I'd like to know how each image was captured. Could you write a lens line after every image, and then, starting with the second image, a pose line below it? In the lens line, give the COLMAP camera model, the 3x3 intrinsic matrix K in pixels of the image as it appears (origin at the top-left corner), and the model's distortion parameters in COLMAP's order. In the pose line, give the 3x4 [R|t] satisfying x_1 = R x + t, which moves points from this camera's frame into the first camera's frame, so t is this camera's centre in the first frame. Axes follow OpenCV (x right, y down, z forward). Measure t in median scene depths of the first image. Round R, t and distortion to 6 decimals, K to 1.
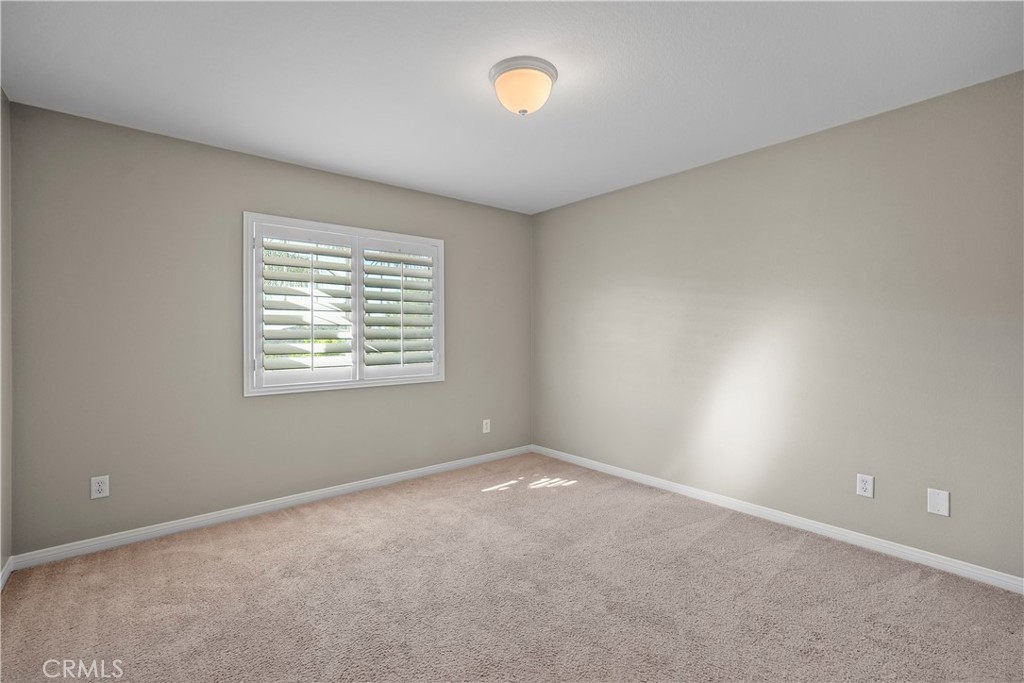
lens RADIAL K [[452.9, 0, 510.7], [0, 452.9, 338.0], [0, 0, 1]] dist [-0.005085, 0.005085]
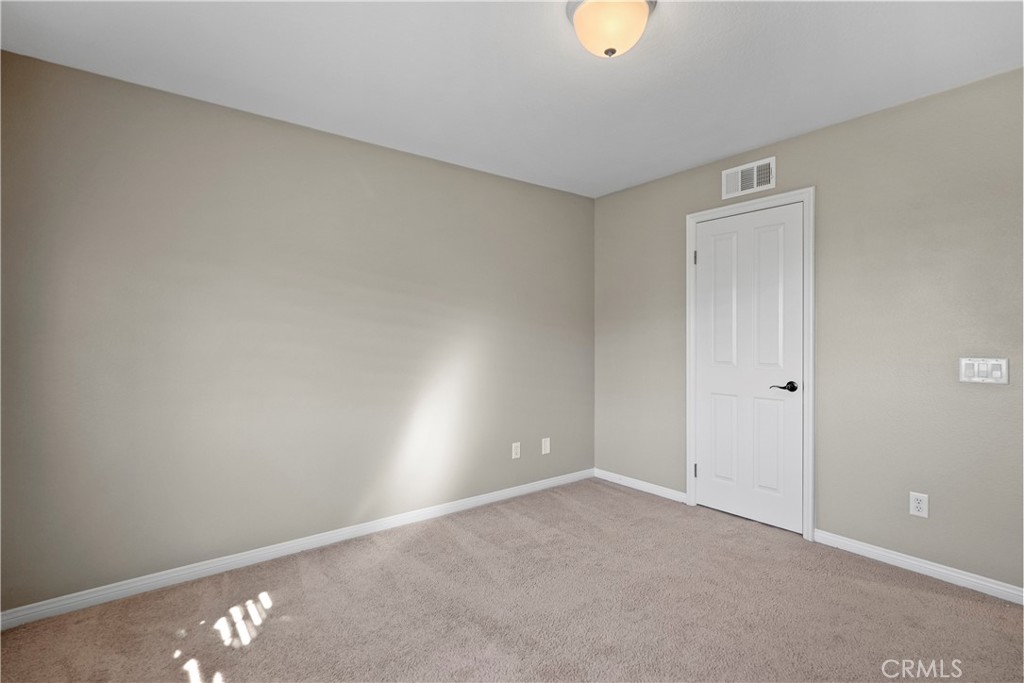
lens RADIAL K [[485.2, 0, 510.8], [0, 485.2, 339.5], [0, 0, 1]] dist [0.004321, 0.000640]
pose [[0.040885, -0.006543, 0.999142, -0.500970], [0.007649, 0.999951, 0.006236, -0.017530], [-0.999135, 0.007387, 0.040933, 0.681856]]
